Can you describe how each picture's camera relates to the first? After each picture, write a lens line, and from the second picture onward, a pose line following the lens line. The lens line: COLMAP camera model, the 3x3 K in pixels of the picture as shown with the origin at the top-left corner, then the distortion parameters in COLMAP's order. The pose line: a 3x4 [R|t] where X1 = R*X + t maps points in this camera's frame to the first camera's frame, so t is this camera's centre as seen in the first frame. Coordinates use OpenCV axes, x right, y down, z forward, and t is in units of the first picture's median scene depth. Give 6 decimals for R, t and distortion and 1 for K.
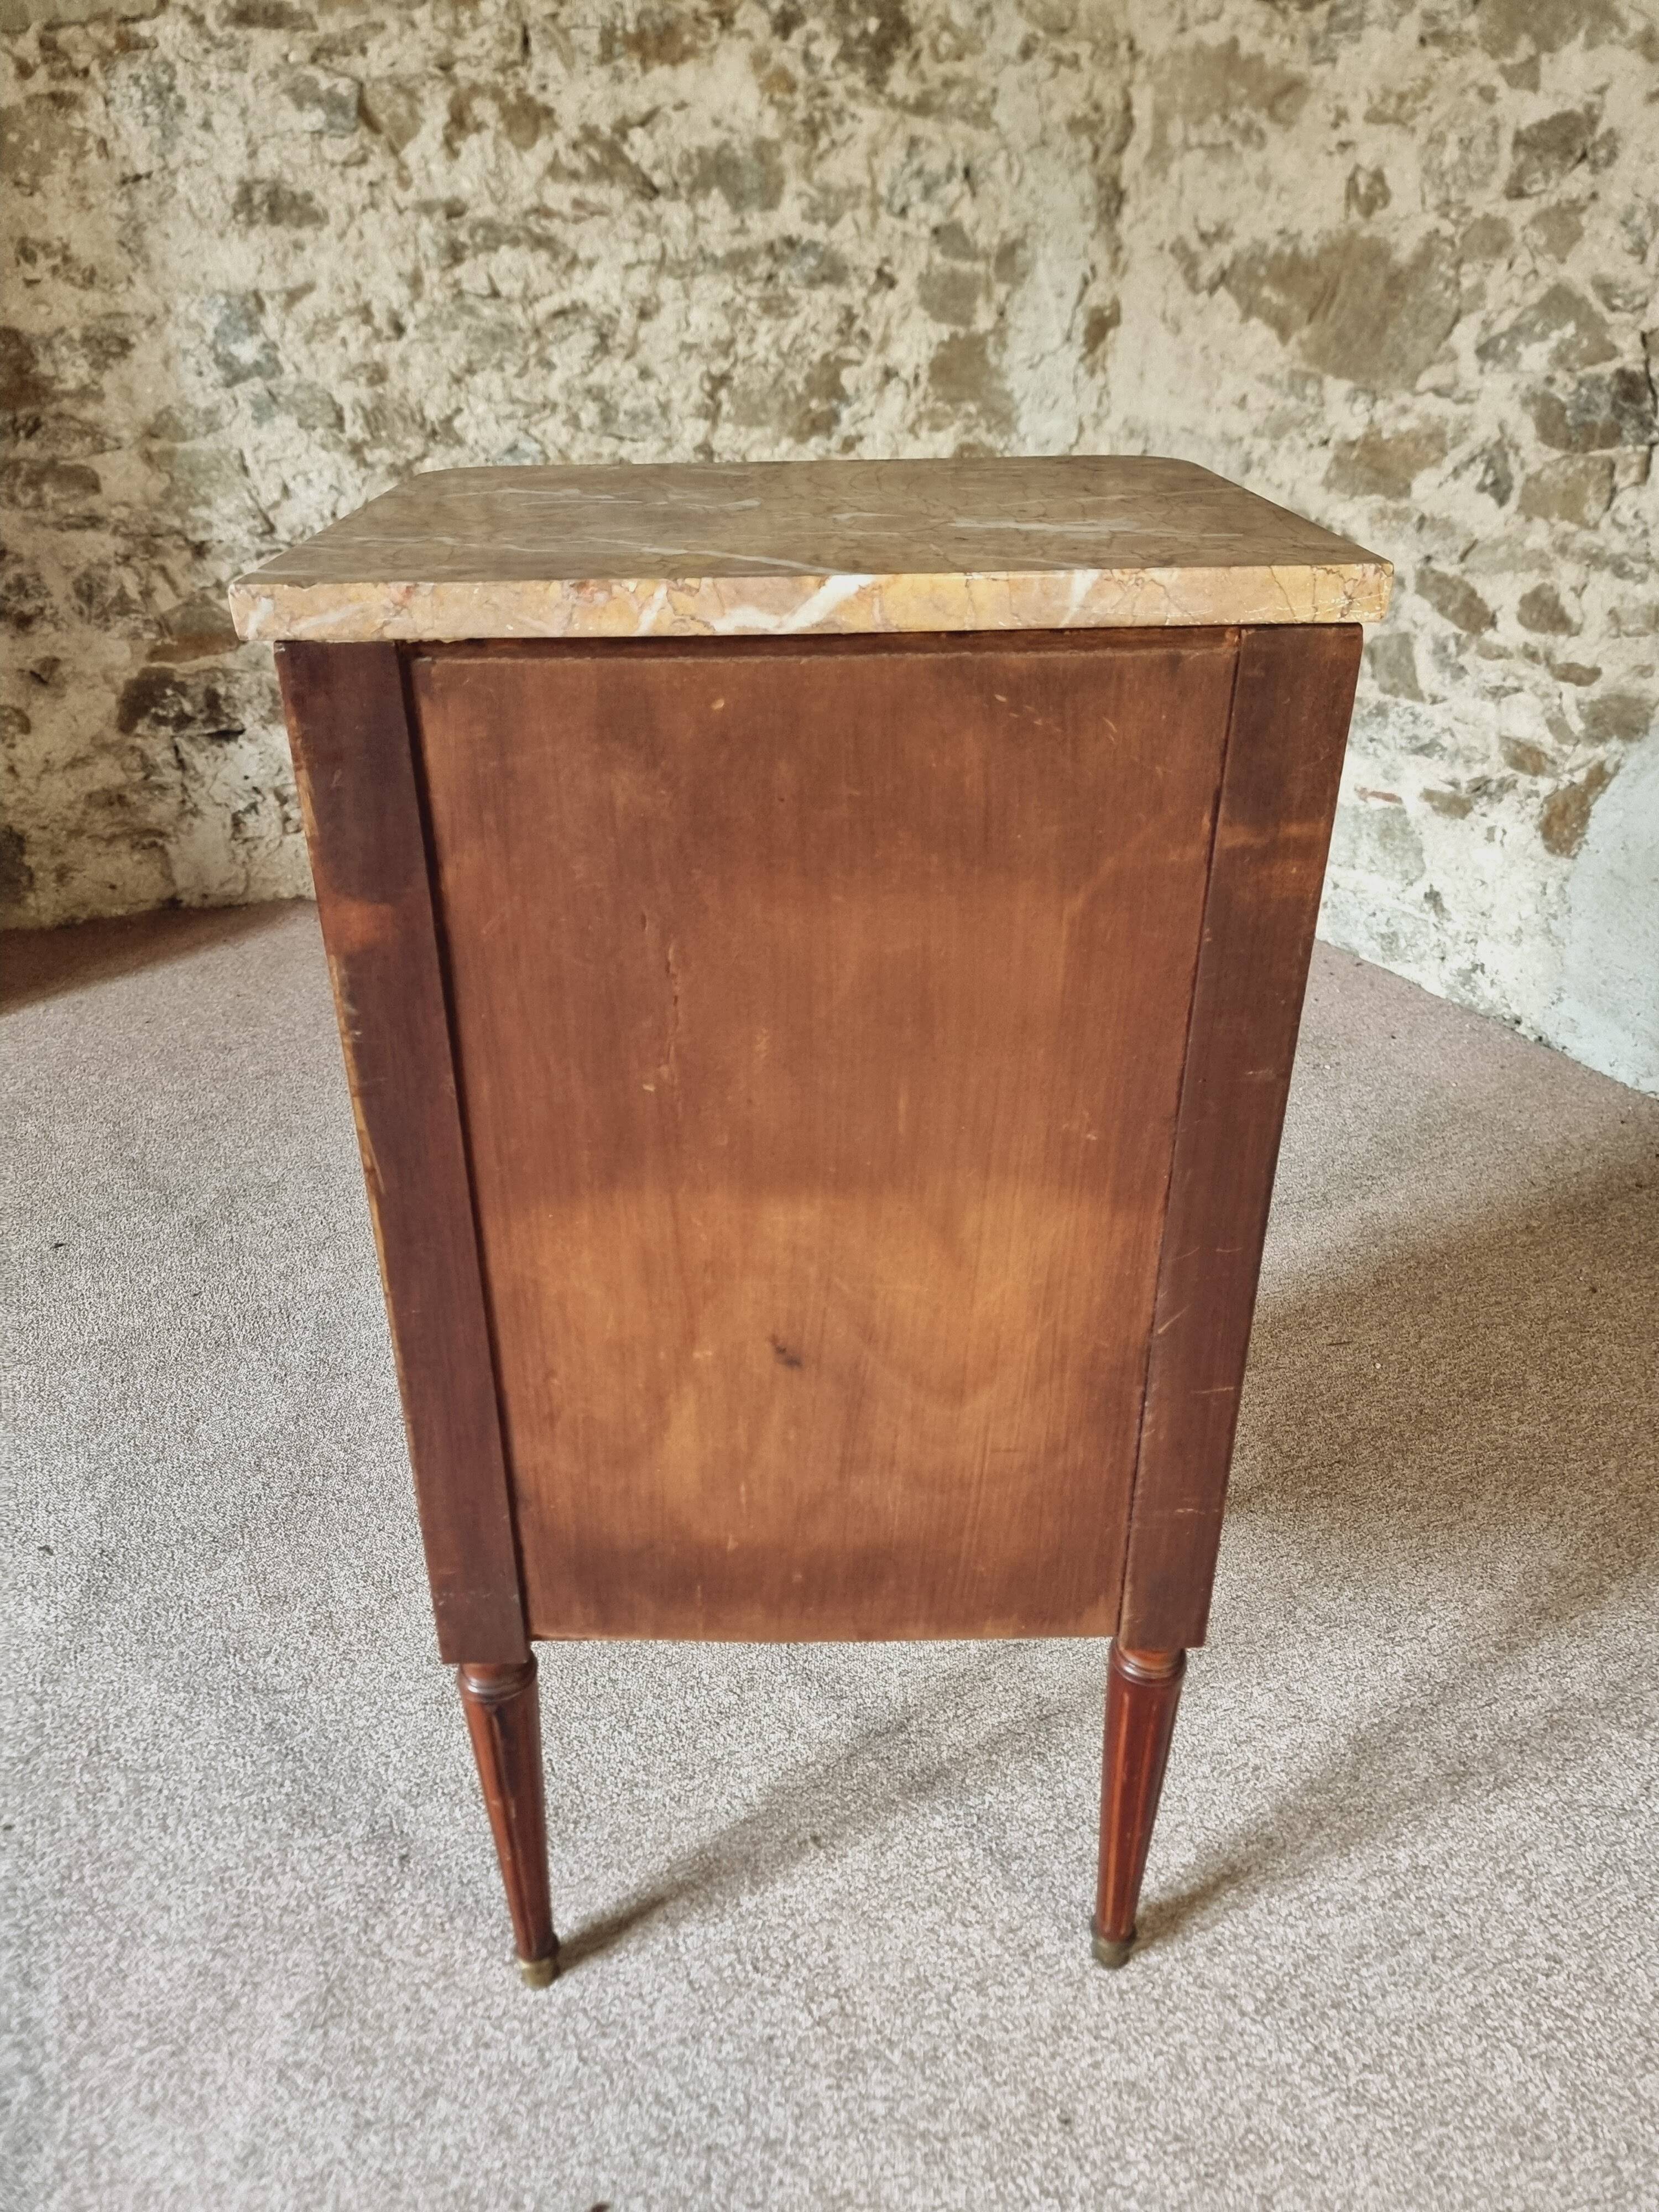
lens RADIAL K [[1551.2, 0, 809.1], [0, 1551.2, 1118.8], [0, 0, 1]] dist [0.062198, -0.059231]
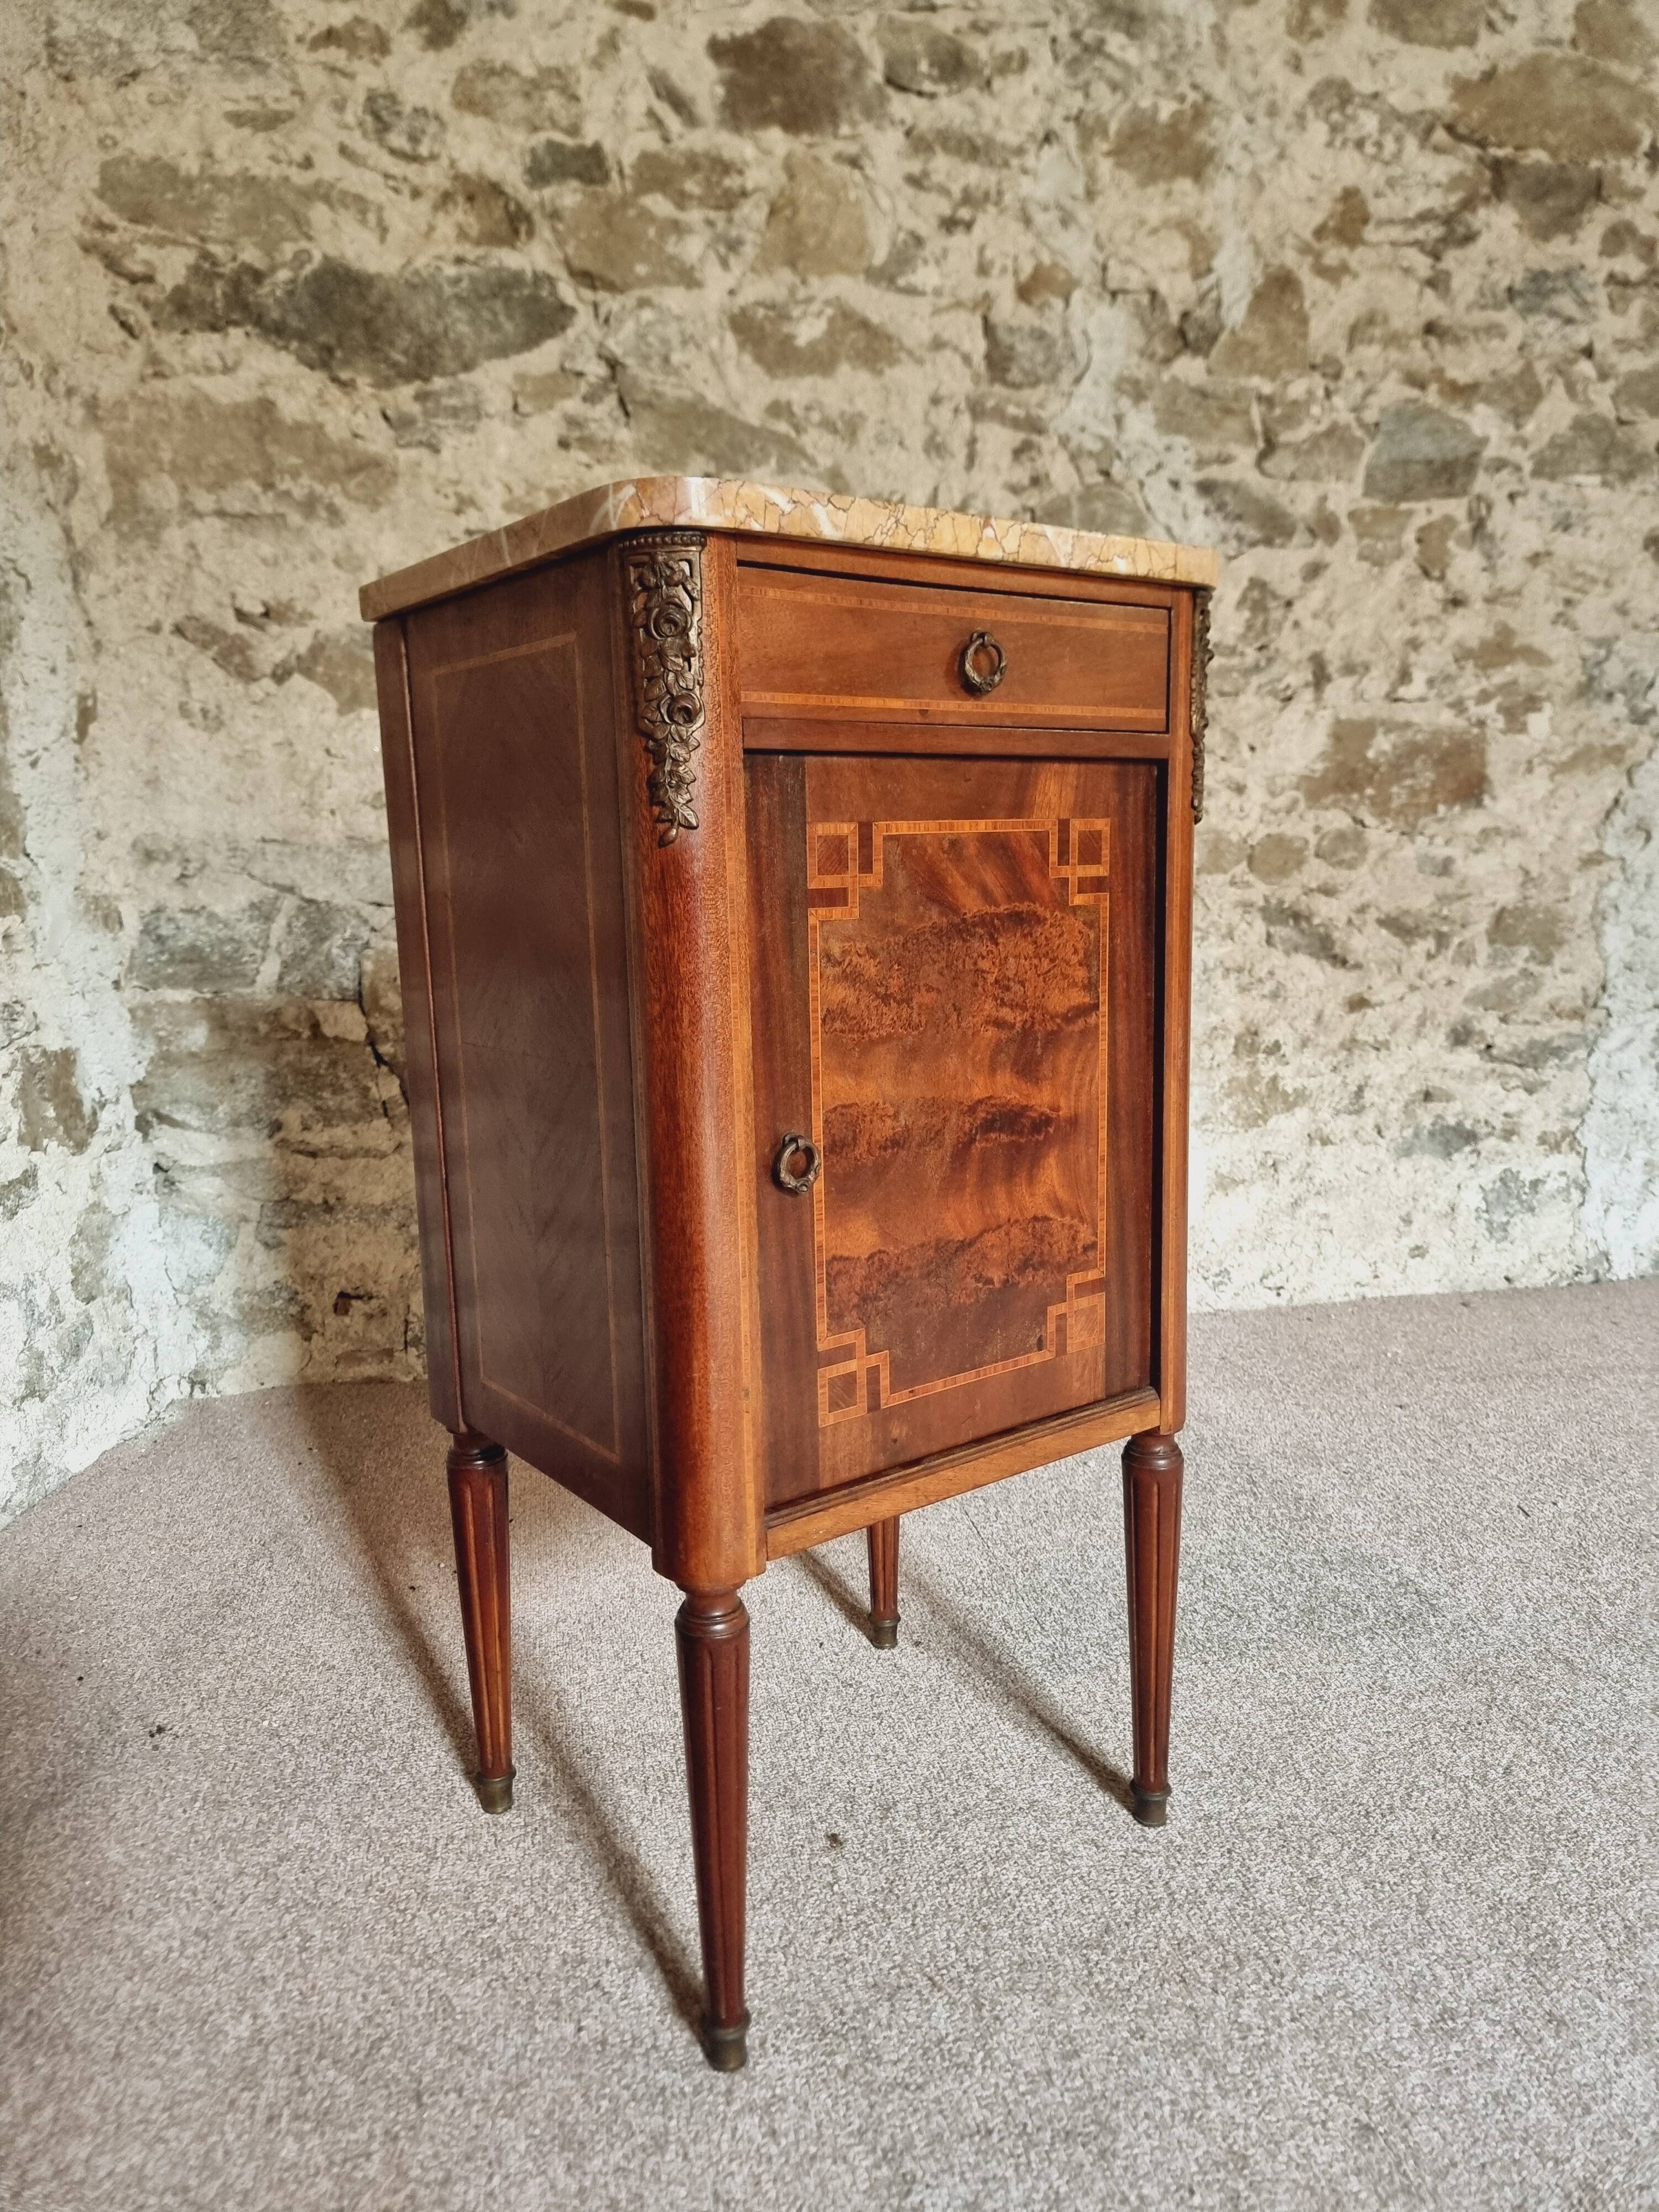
lens RADIAL K [[1562.0, 0, 818.9], [0, 1562.0, 1130.2], [0, 0, 1]] dist [0.037902, -0.038721]
pose [[0.252045, -0.158935, 0.954575, -0.518331], [0.484842, 0.874425, 0.017573, -0.224325], [-0.837497, 0.458388, 0.297453, 0.693465]]
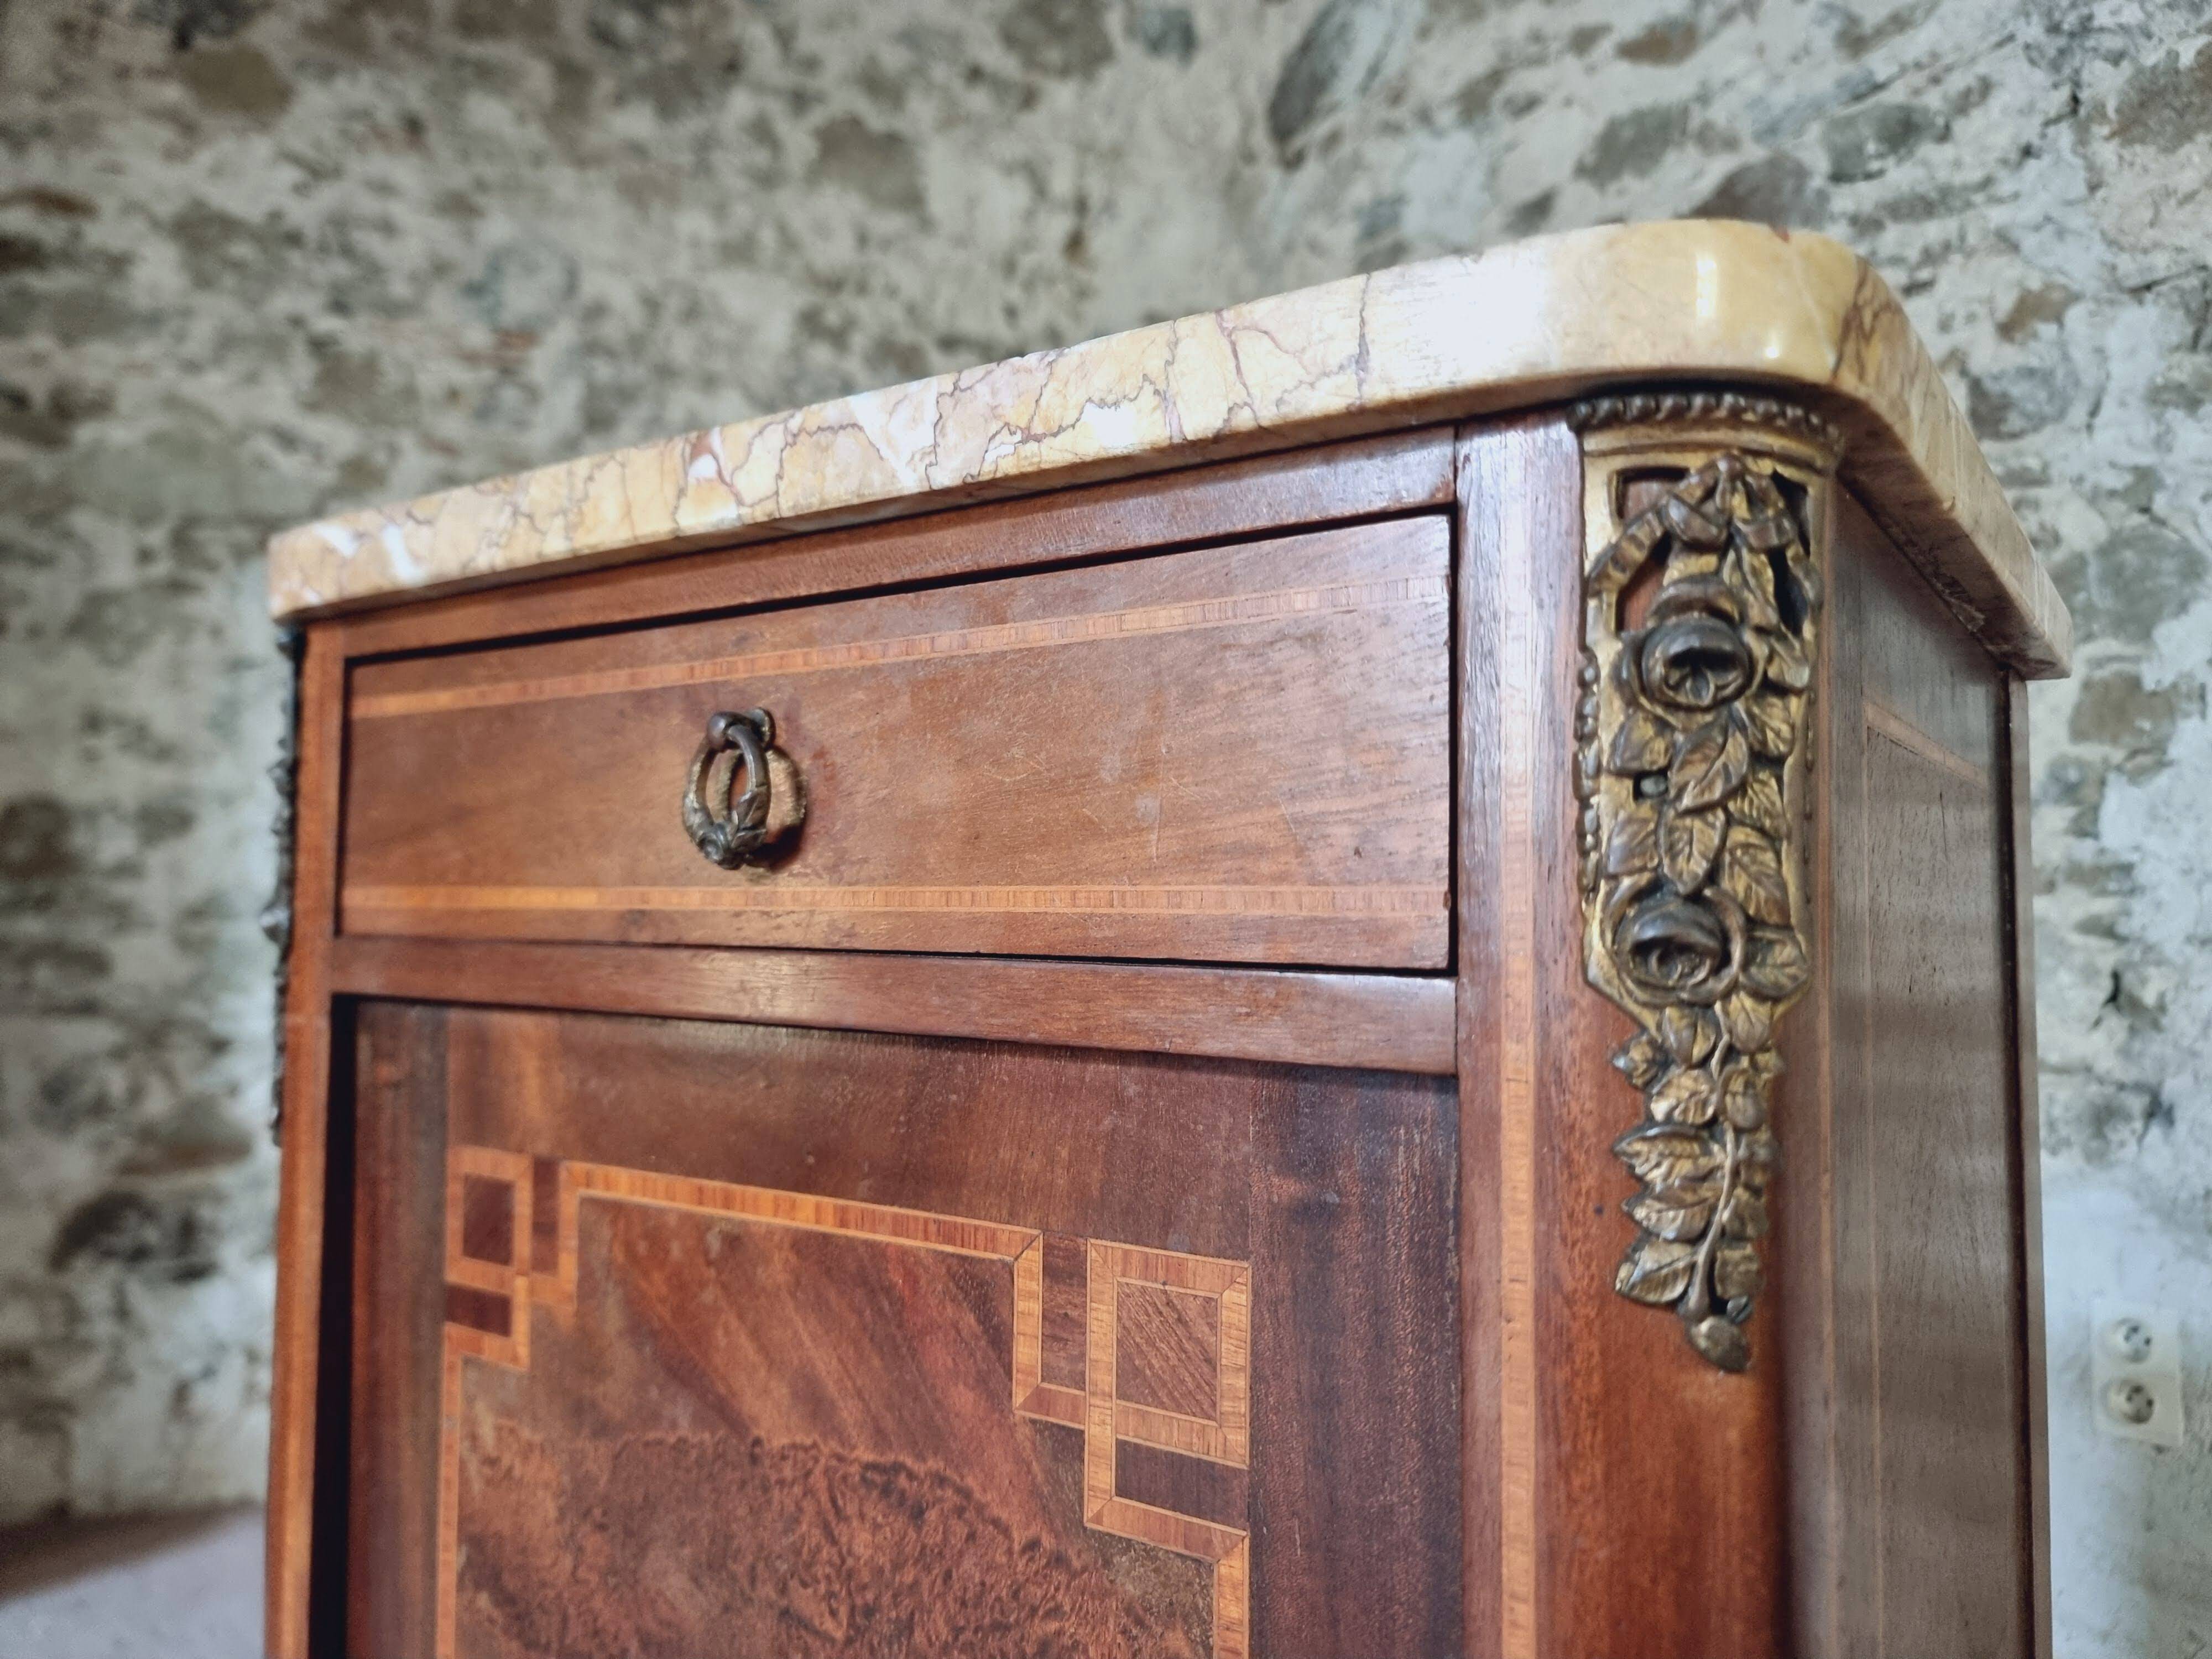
lens RADIAL K [[1584.8, 0, 1122.8], [0, 1584.8, 827.1], [0, 0, 1]] dist [0.026020, -0.035513]
pose [[0.988136, 0.034641, 0.149625, -0.054670], [0.049296, 0.851145, -0.522611, -0.000751], [-0.145457, 0.523787, 0.839339, 0.190405]]
